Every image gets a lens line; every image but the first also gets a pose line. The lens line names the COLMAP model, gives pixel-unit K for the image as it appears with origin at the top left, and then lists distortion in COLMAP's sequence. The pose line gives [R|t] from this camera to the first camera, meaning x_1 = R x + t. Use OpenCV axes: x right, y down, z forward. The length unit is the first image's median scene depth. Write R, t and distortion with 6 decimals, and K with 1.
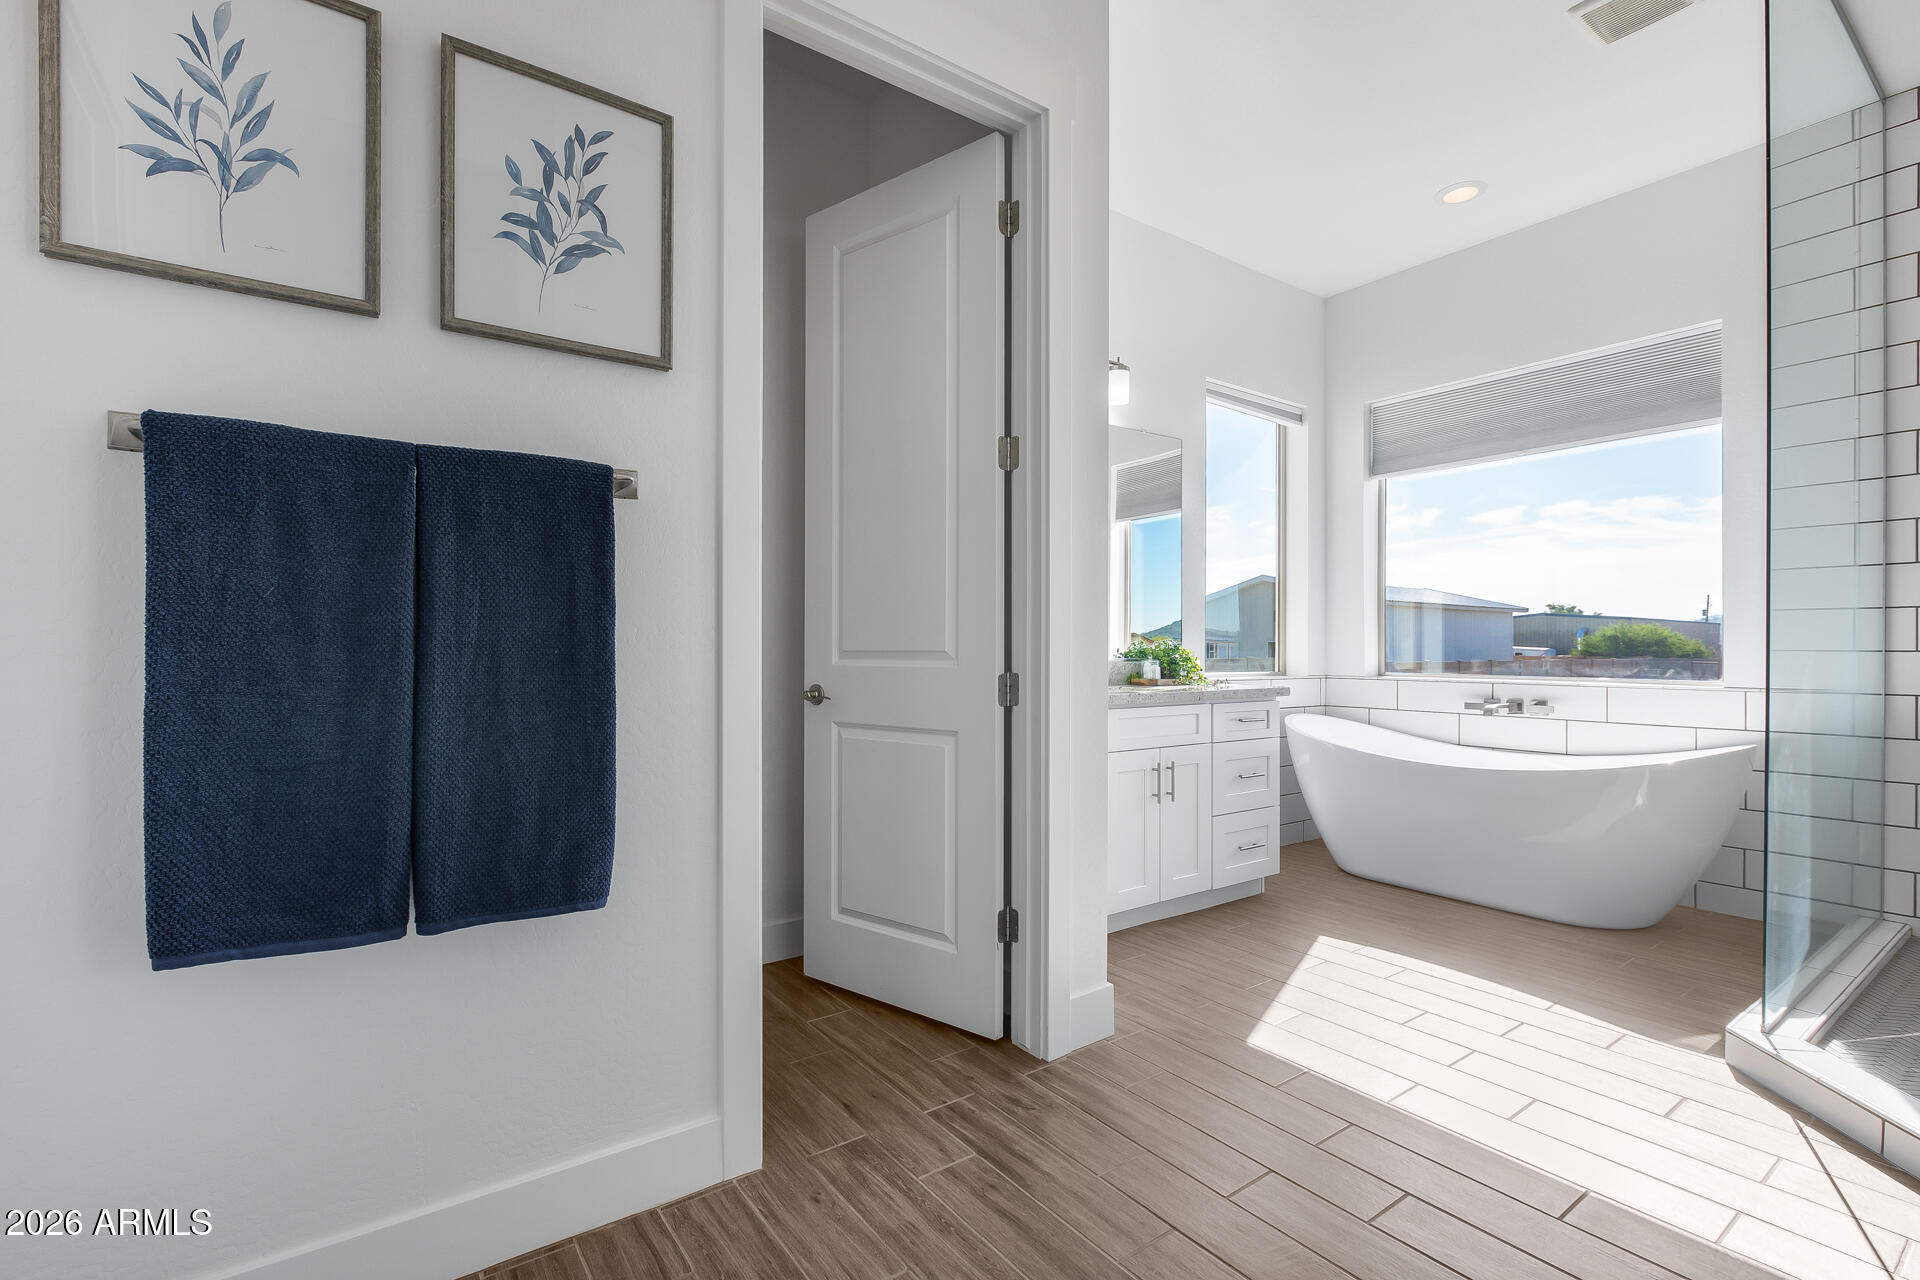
lens RADIAL K [[862.2, 0, 960.0], [0, 862.2, 640.0], [0, 0, 1]] dist [-0.002694, -0.000278]
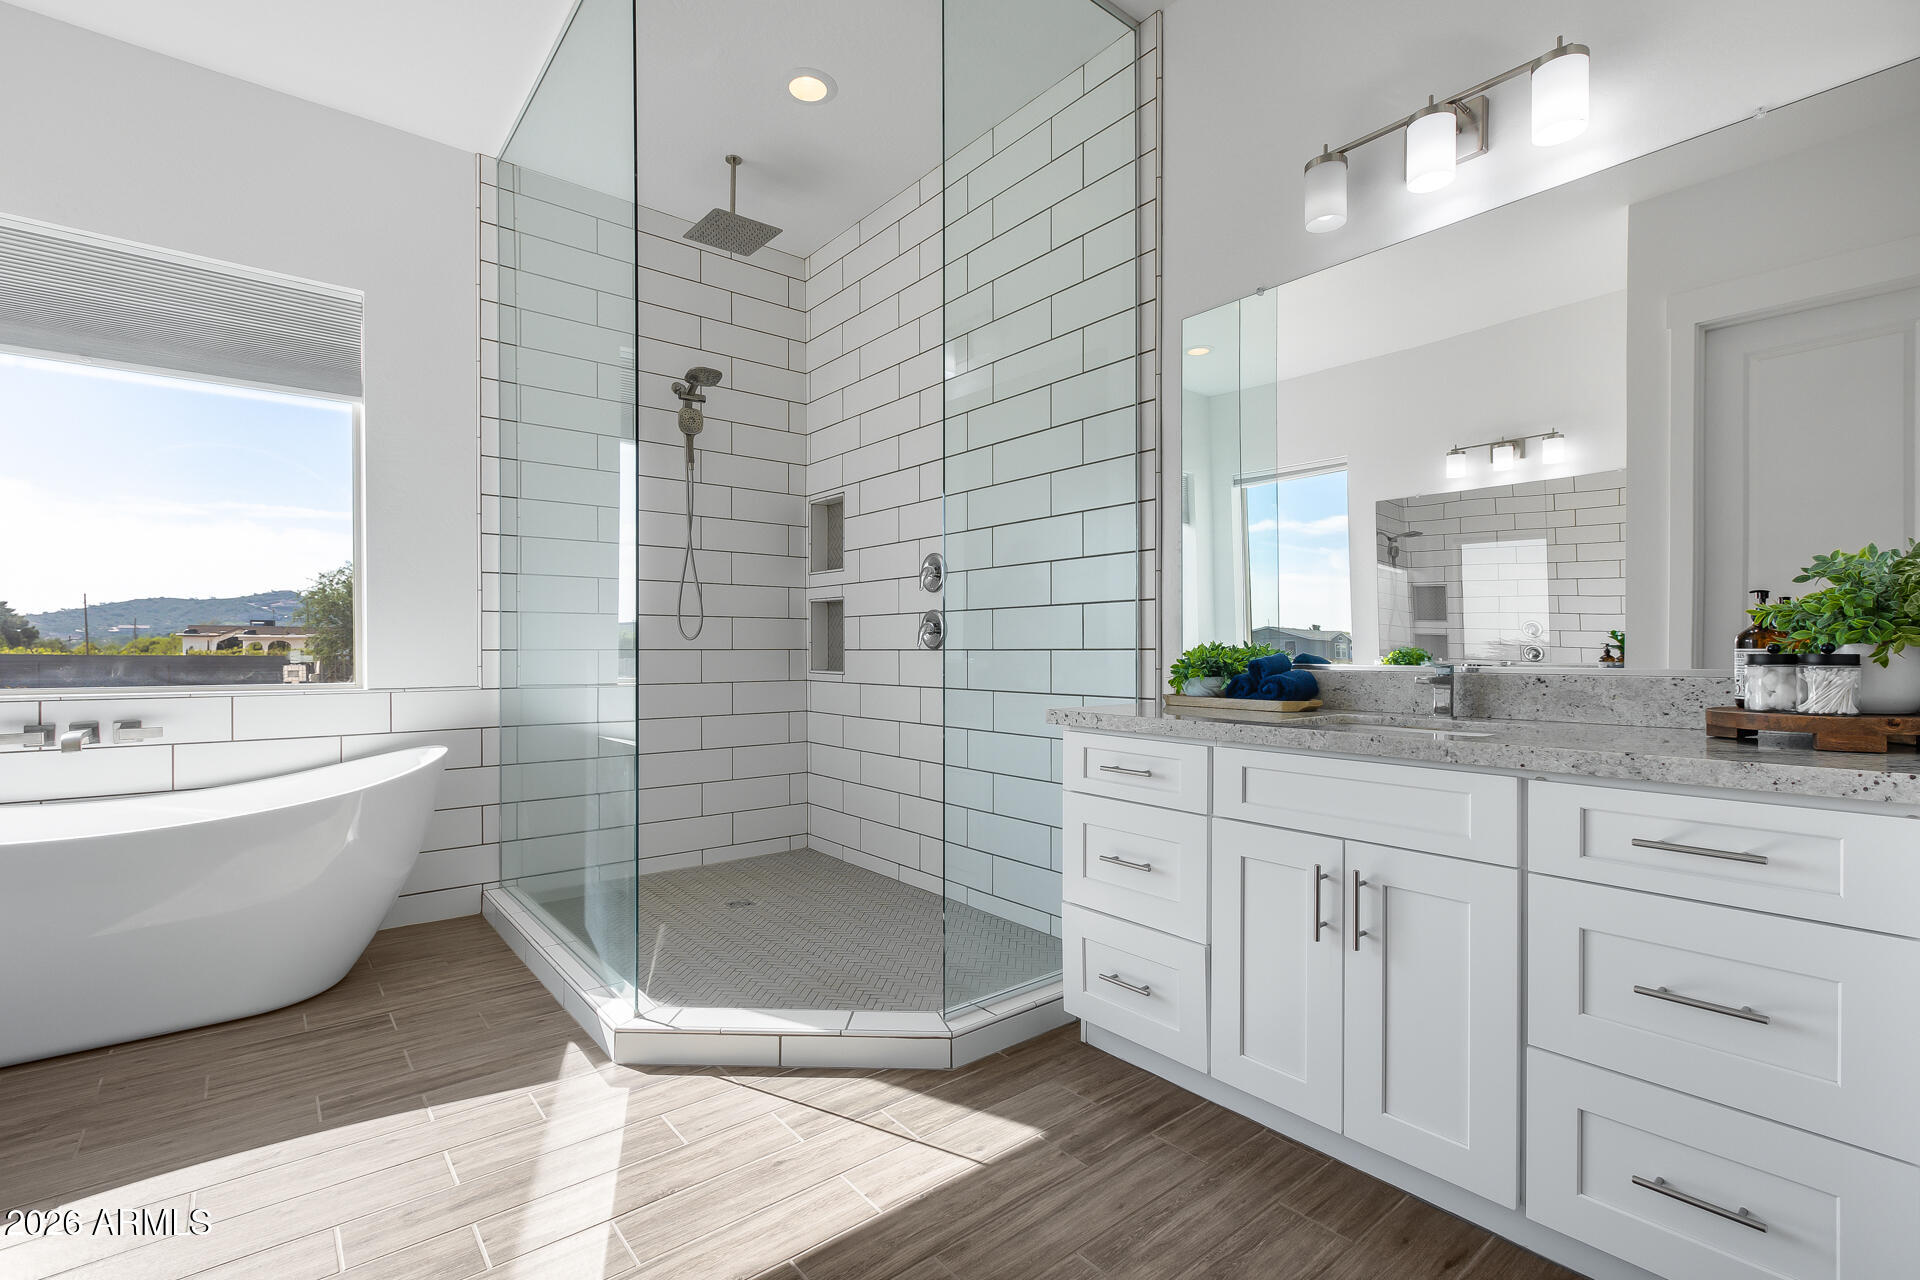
lens RADIAL K [[857.7, 0, 950.4], [0, 857.7, 646.9], [0, 0, 1]] dist [-0.000777, -0.000216]
pose [[-0.054830, -0.000274, 0.998496, -0.064679], [-0.008415, 0.999965, -0.000188, 0.004314], [-0.998460, -0.008412, -0.054830, 0.375722]]
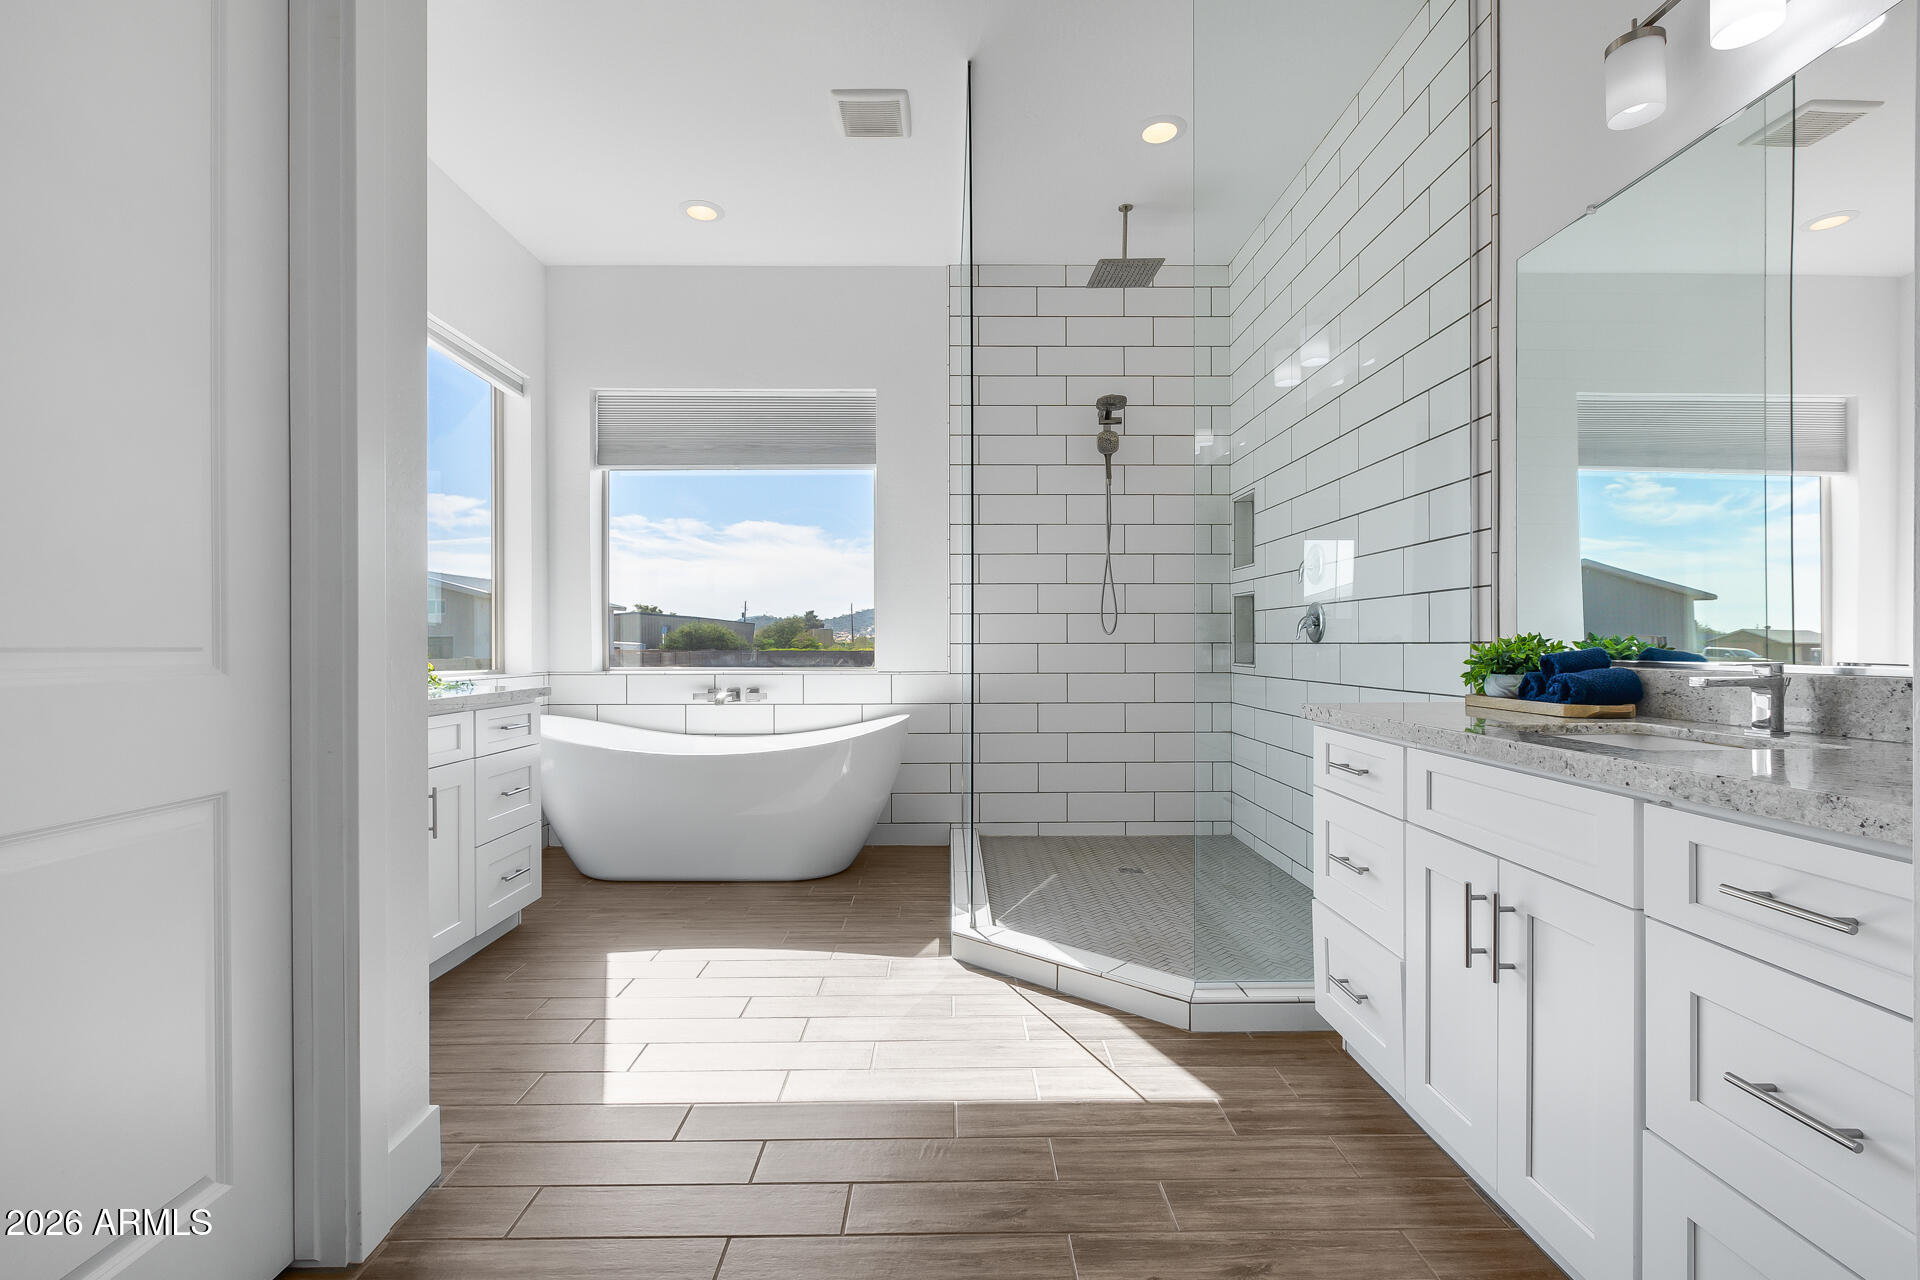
lens RADIAL K [[859.6, 0, 951.7], [0, 859.6, 637.0], [0, 0, 1]] dist [-0.003457, -0.000375]
pose [[0.580855, 0.001524, 0.814006, -0.096008], [-0.003151, 0.999995, 0.000376, 0.001817], [-0.814001, -0.002784, 0.580857, 0.135867]]
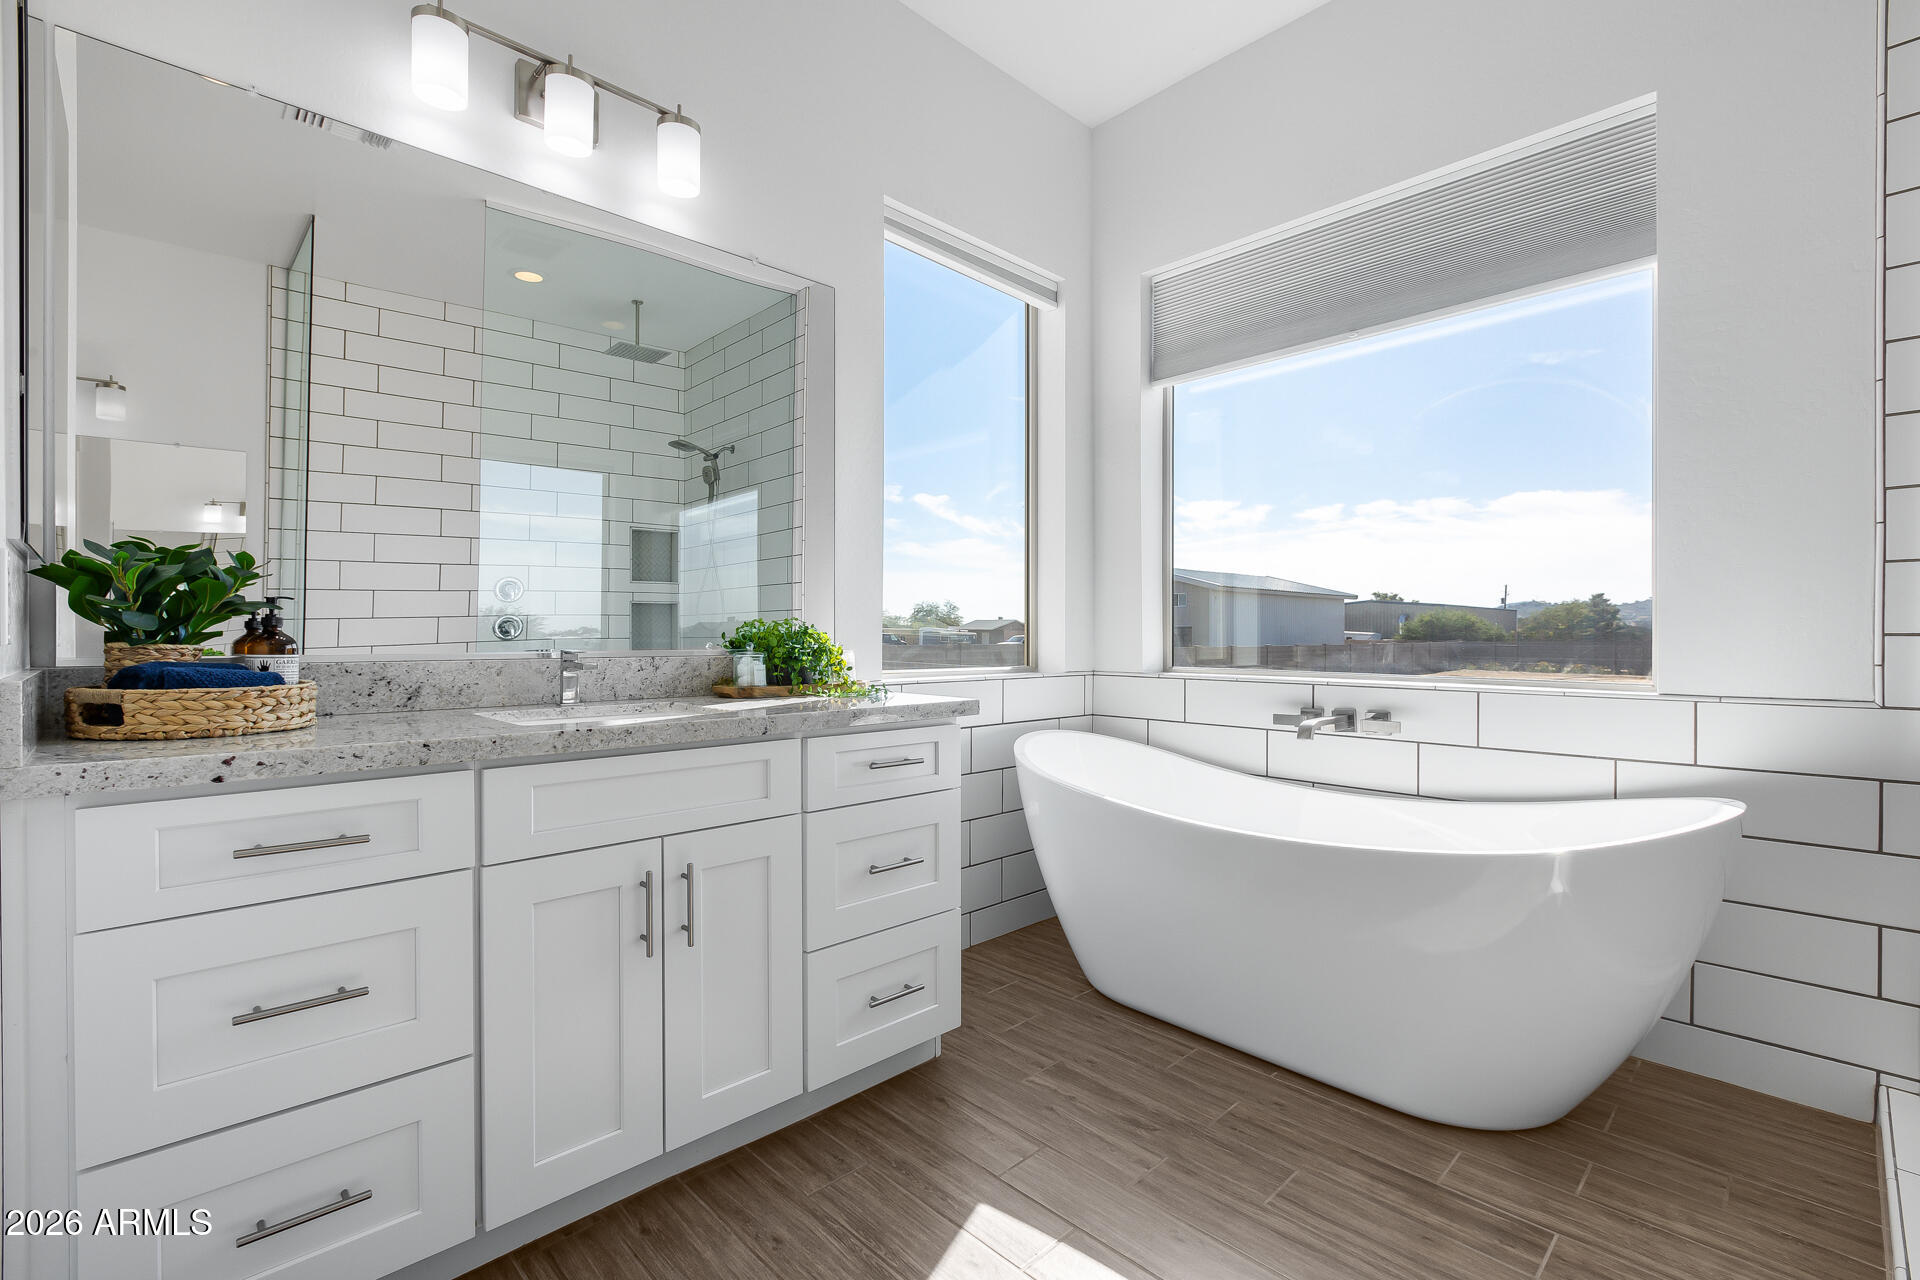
lens RADIAL K [[859.6, 0, 951.7], [0, 859.6, 637.0], [0, 0, 1]] dist [-0.003457, -0.000375]
pose [[0.989888, -0.003229, 0.141815, 0.268203], [0.001400, 0.999915, 0.012992, 0.005472], [-0.141845, -0.012662, 0.989808, 0.414756]]
